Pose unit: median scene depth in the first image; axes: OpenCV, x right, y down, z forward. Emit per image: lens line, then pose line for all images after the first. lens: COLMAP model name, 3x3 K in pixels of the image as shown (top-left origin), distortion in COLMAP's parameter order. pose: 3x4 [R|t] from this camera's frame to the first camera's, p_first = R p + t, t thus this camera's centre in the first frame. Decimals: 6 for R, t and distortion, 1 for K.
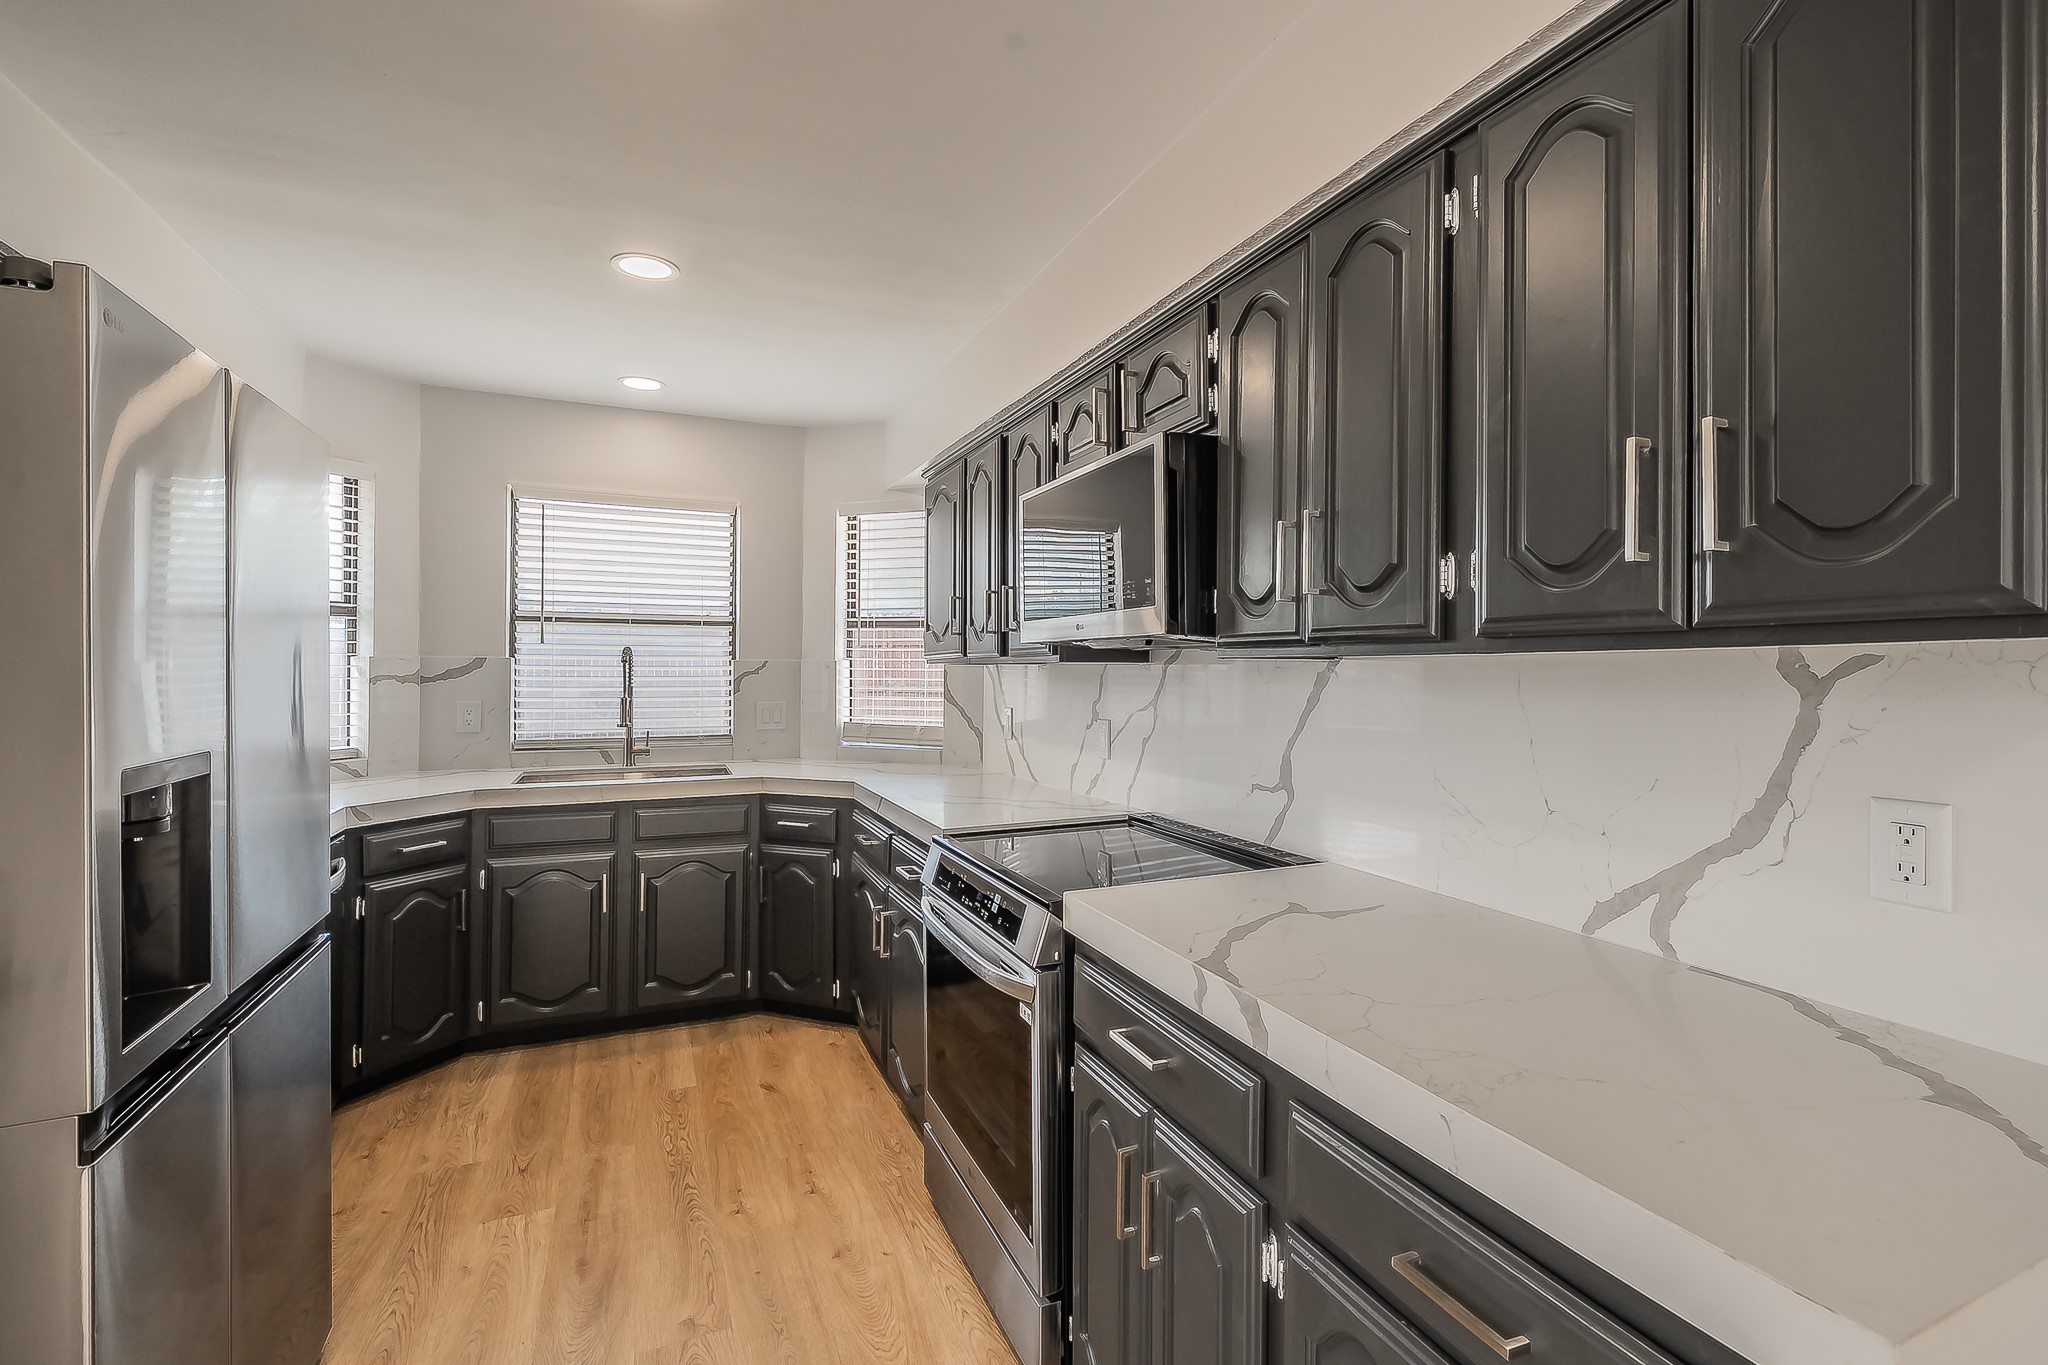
lens RADIAL K [[933.5, 0, 1075.4], [0, 933.5, 672.9], [0, 0, 1]] dist [0.004184, 0.000180]
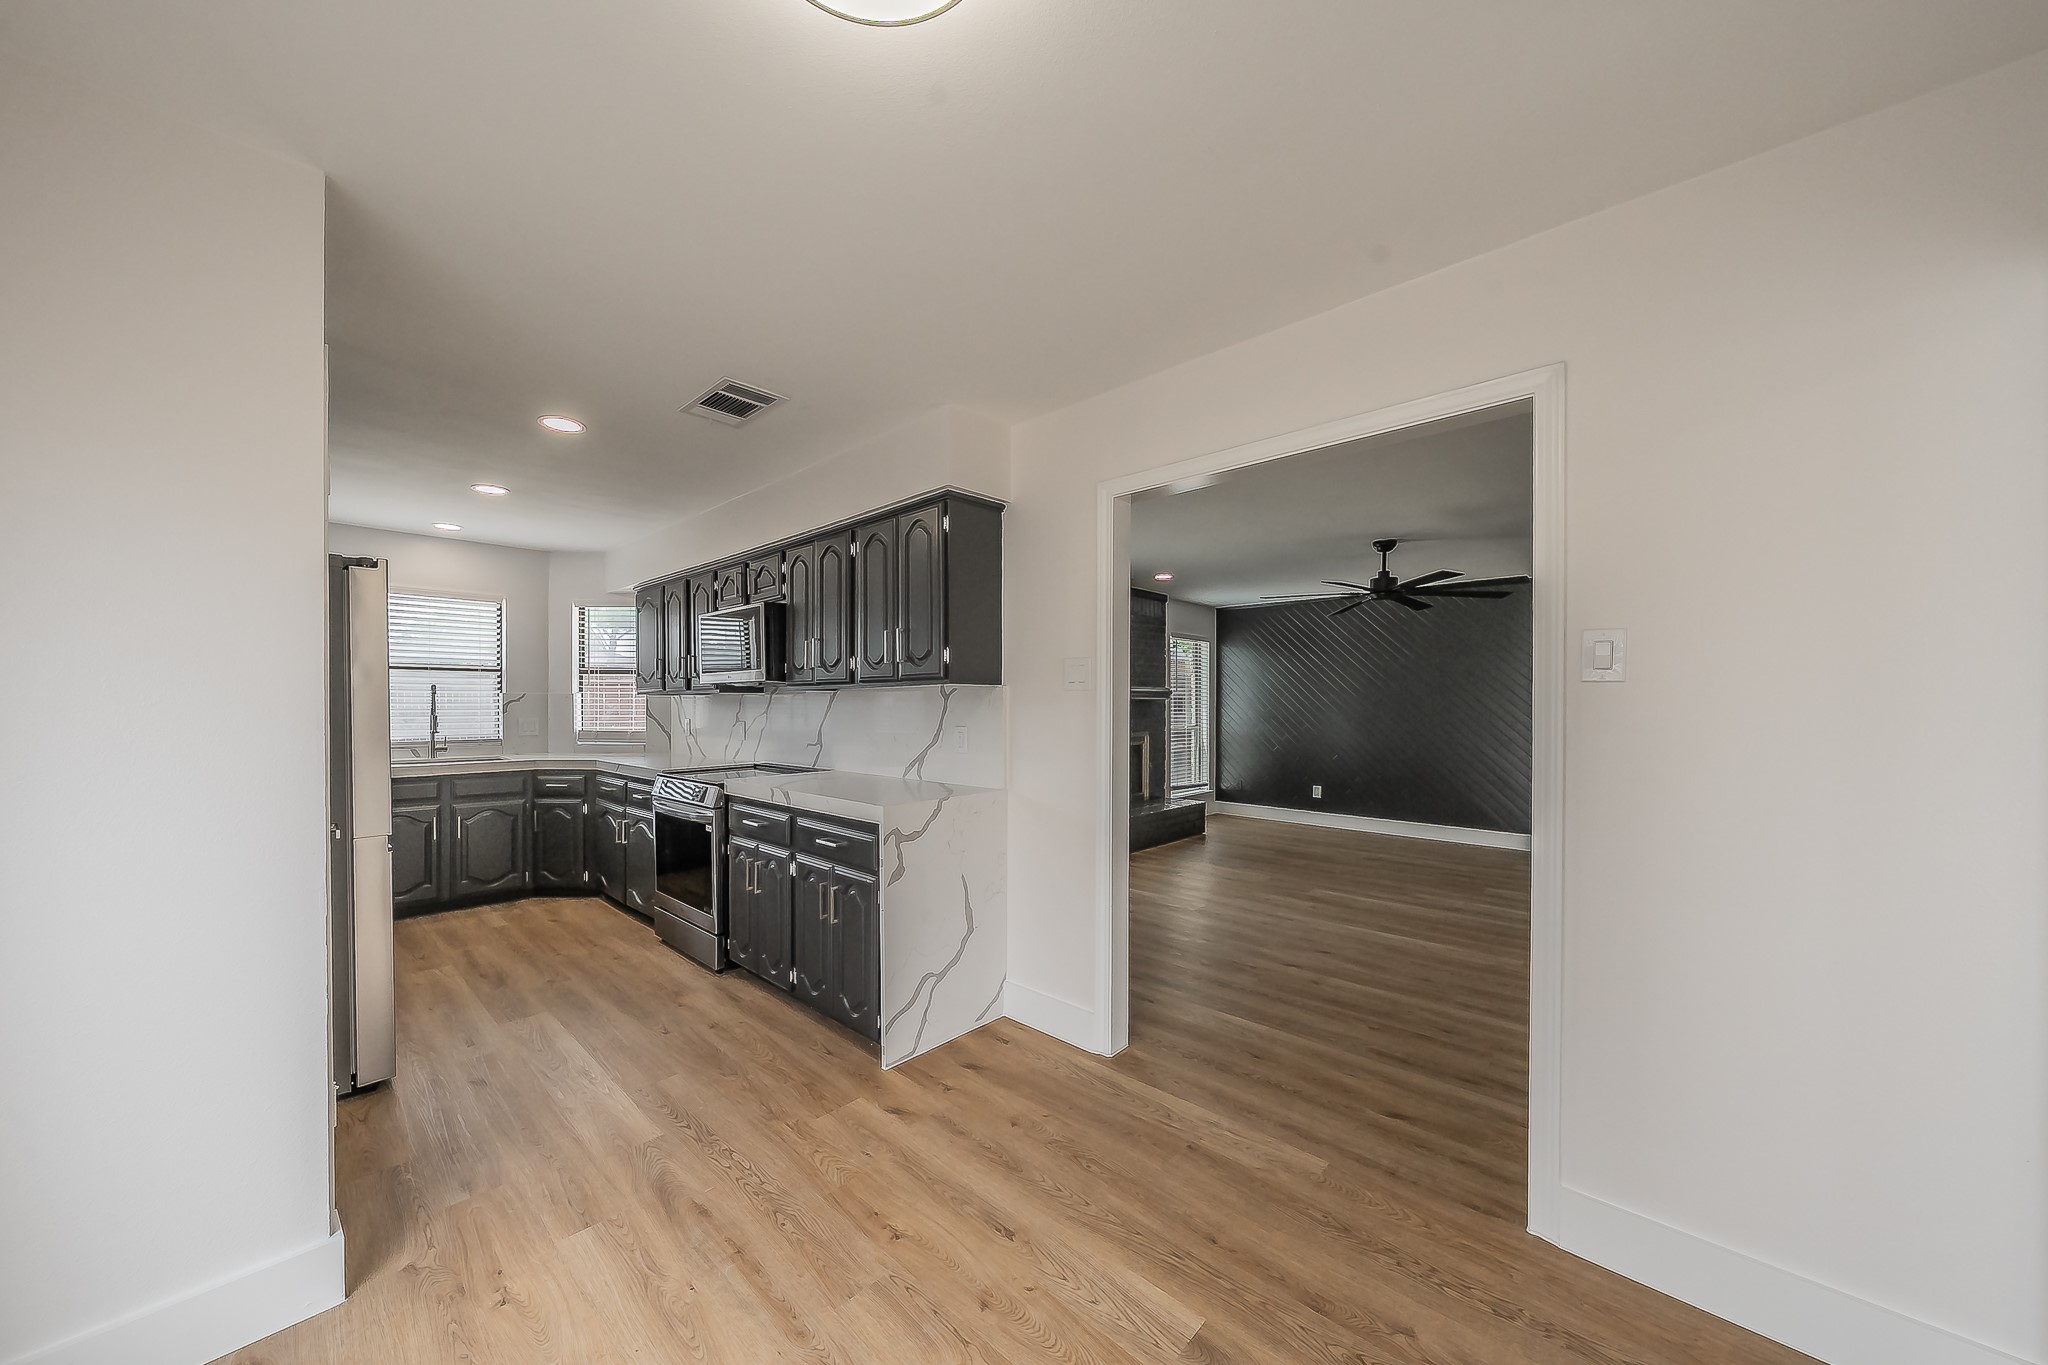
lens RADIAL K [[711.7, 0, 993.1], [0, 711.7, 715.3], [0, 0, 1]] dist [-0.006017, -0.000255]
pose [[0.934481, -0.009279, 0.355893, -0.009890], [0.005198, 0.999909, 0.012421, 0.021707], [-0.355976, -0.009757, 0.934444, -0.700350]]
